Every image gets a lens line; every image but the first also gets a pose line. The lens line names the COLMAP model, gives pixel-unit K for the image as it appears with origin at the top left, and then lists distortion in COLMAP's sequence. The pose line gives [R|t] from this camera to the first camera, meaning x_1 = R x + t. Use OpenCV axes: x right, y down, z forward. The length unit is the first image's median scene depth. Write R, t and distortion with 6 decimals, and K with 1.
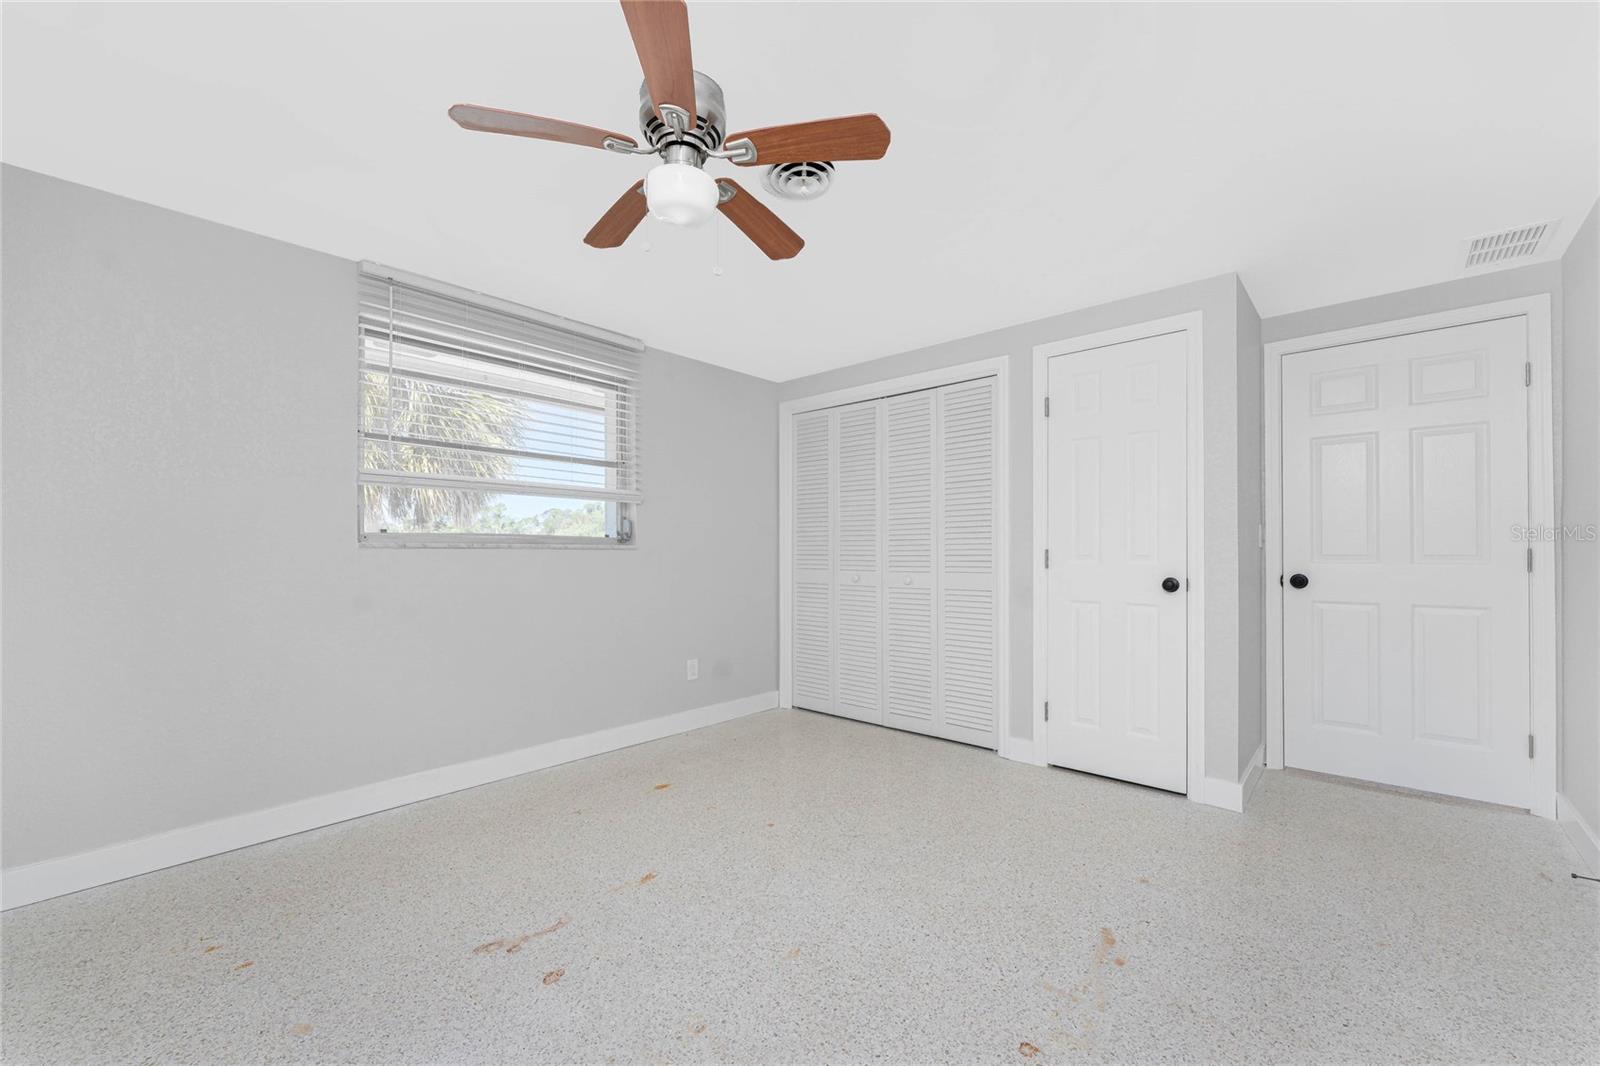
lens RADIAL K [[638.2, 0, 799.5], [0, 638.2, 541.4], [0, 0, 1]] dist [0.000123, 0.000024]
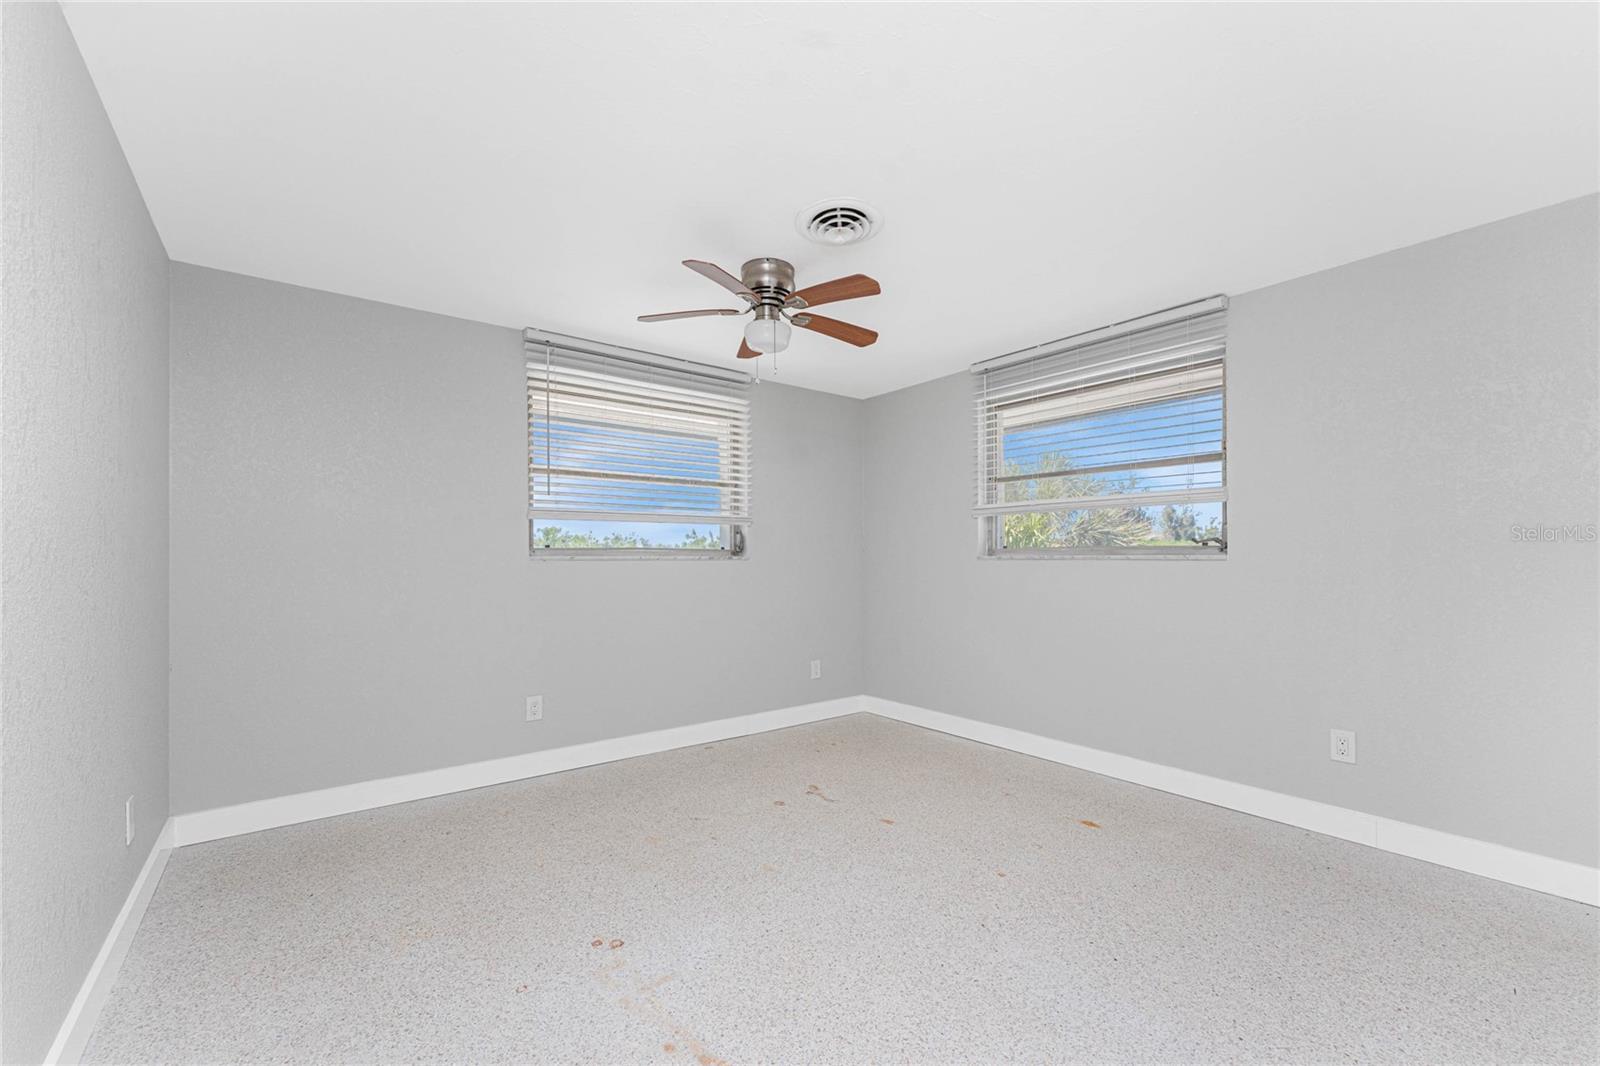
lens RADIAL K [[644.1, 0, 802.6], [0, 644.1, 559.8], [0, 0, 1]] dist [-0.000114, -0.000100]
pose [[-0.175323, 0.000016, -0.984511, 1.178258], [0.018867, 0.999816, -0.003344, 0.008169], [0.984330, -0.019161, -0.175291, 1.194670]]
